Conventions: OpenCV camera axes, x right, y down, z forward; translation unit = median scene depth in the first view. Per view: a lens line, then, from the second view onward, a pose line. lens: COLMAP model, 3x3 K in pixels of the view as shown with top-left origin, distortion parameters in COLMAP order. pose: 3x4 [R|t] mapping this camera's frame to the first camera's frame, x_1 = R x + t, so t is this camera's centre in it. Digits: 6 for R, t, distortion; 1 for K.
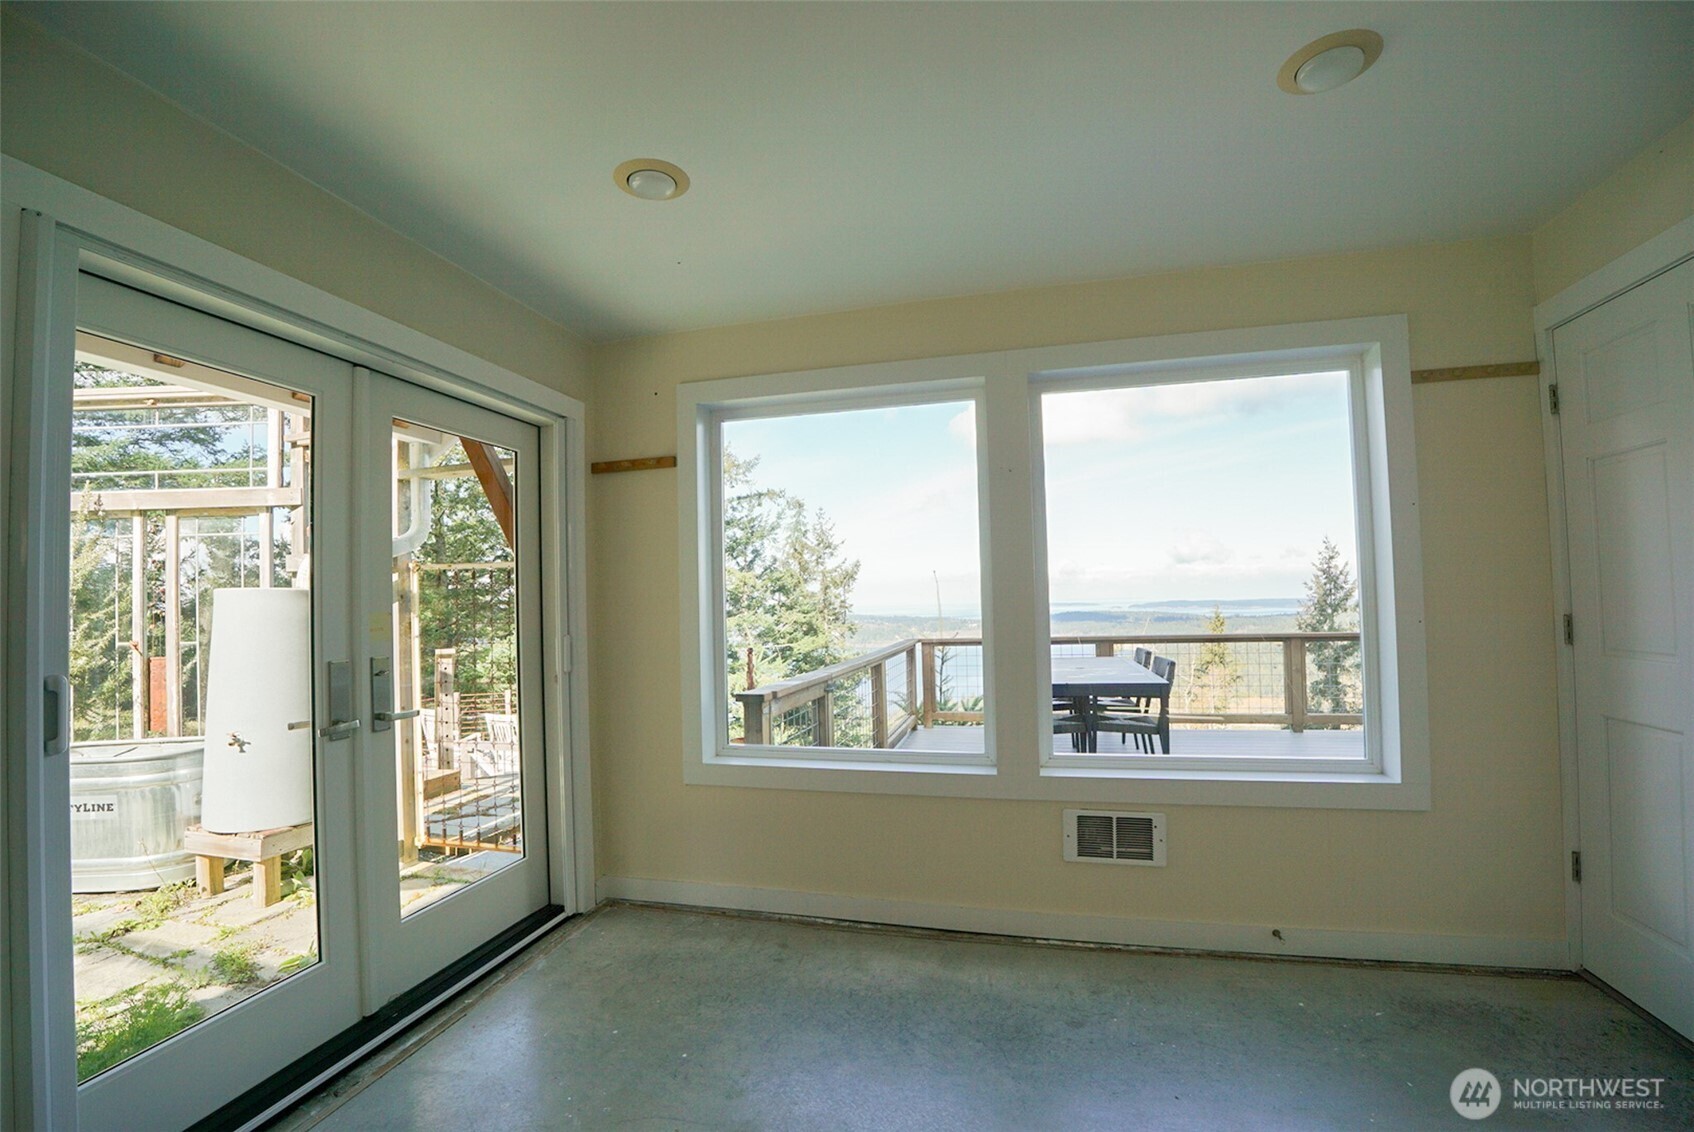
lens RADIAL K [[738.7, 0, 847.0], [0, 738.7, 566.0], [0, 0, 1]] dist [0.000249, 0.000034]
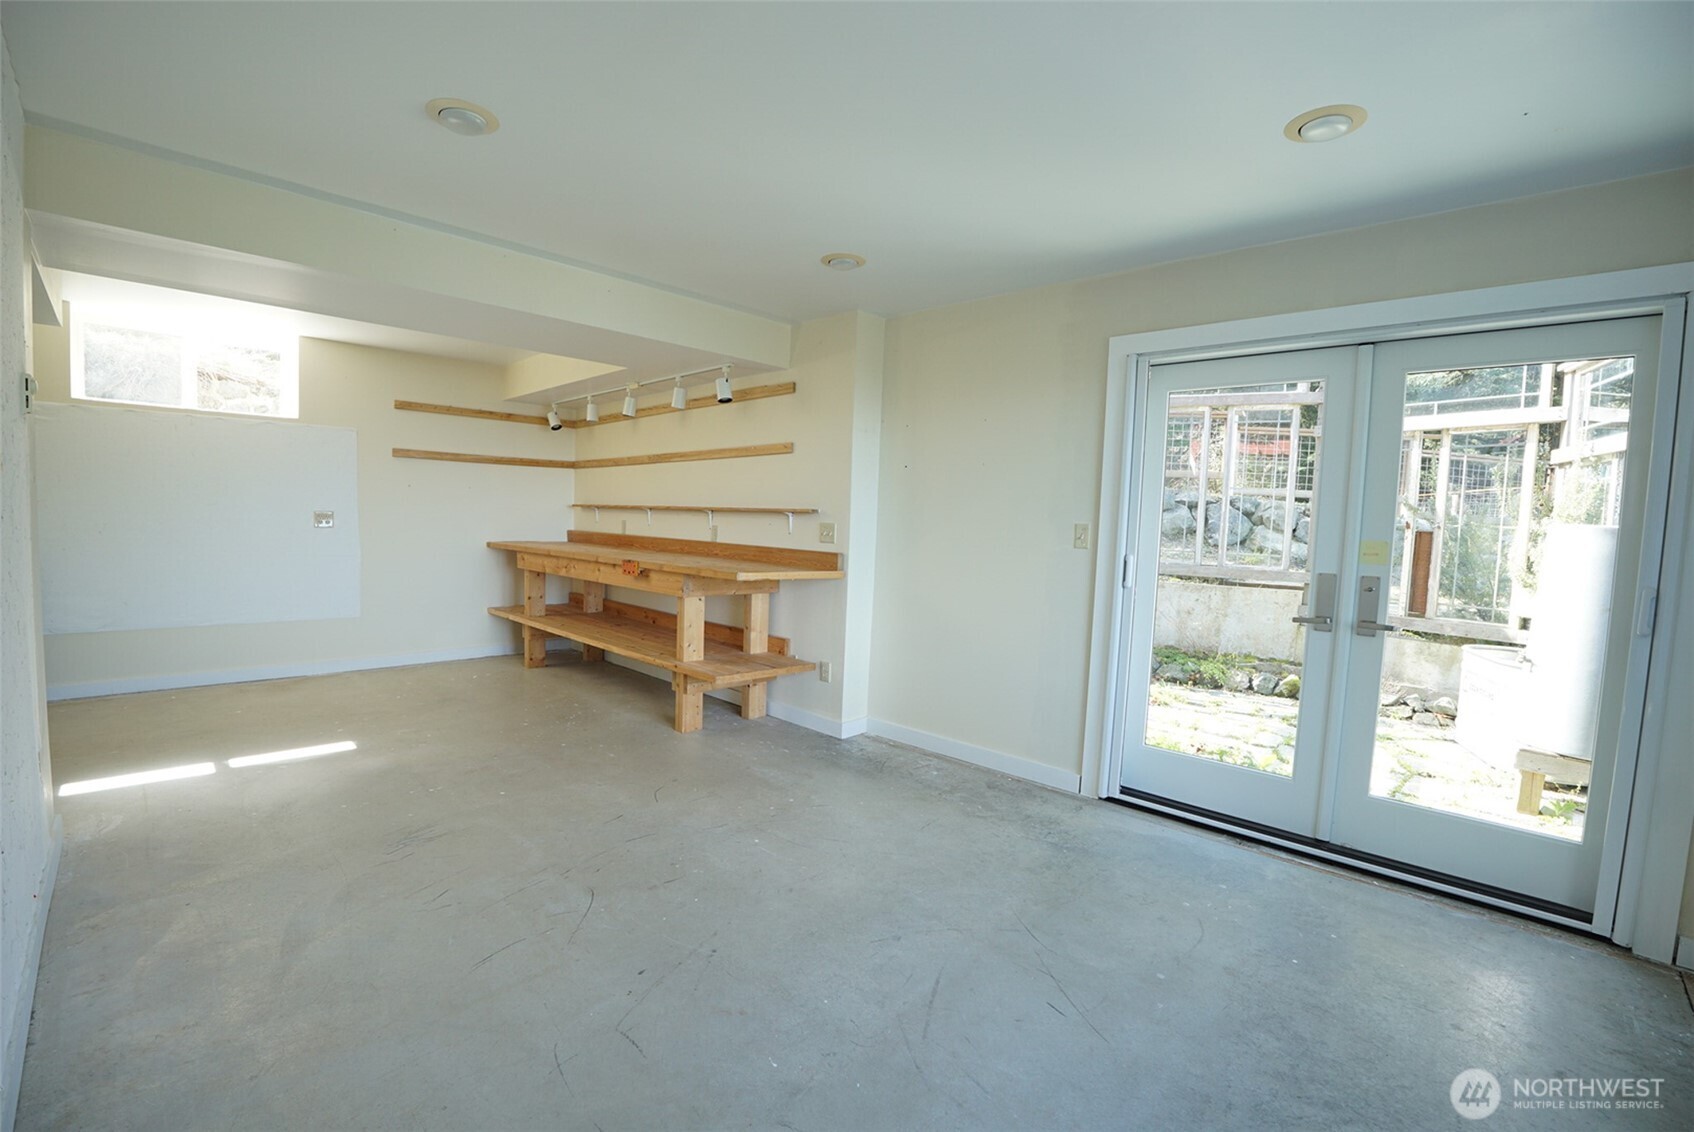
lens RADIAL K [[738.7, 0, 847.0], [0, 738.7, 566.0], [0, 0, 1]] dist [0.000249, 0.000034]
pose [[-0.519872, 0.039313, -0.853339, 0.773151], [0.018387, 0.999224, 0.034832, 0.035563], [0.854046, 0.002418, -0.520192, 0.782636]]
